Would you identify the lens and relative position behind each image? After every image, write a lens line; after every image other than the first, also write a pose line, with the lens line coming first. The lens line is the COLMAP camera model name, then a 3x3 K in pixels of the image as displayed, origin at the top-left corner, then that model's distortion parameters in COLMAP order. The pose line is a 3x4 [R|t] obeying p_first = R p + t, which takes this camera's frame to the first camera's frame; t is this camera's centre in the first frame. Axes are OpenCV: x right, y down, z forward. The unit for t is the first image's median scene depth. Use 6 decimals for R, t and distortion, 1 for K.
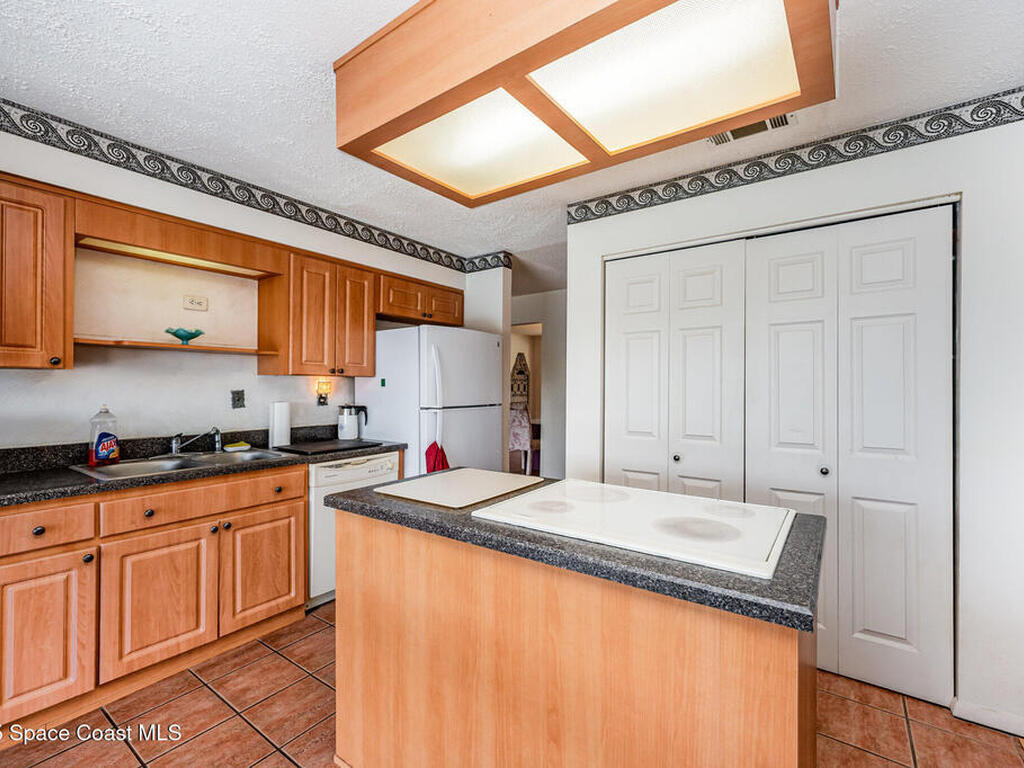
lens RADIAL K [[458.8, 0, 513.3], [0, 458.8, 384.7], [0, 0, 1]] dist [0.010383, -0.000110]
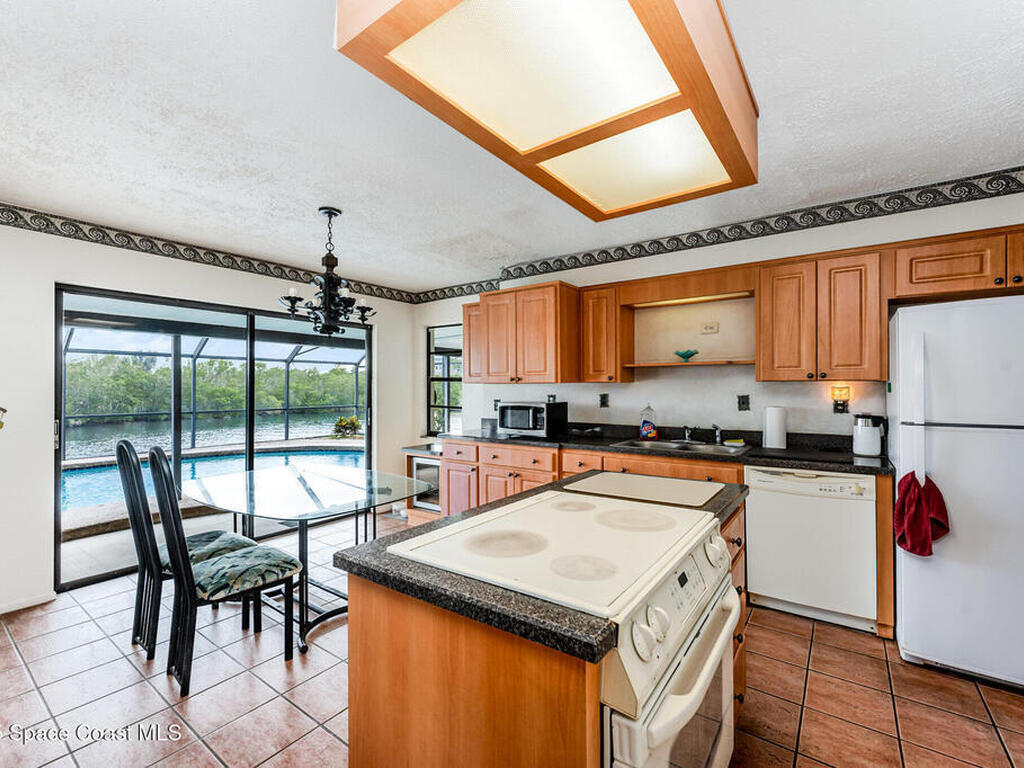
lens RADIAL K [[458.8, 0, 511.2], [0, 458.8, 386.6], [0, 0, 1]] dist [0.010383, -0.000110]
pose [[-0.007023, -0.008353, -0.999940, 0.582411], [0.004631, 0.999954, -0.008386, -0.002982], [0.999965, -0.004689, -0.006984, 0.413138]]
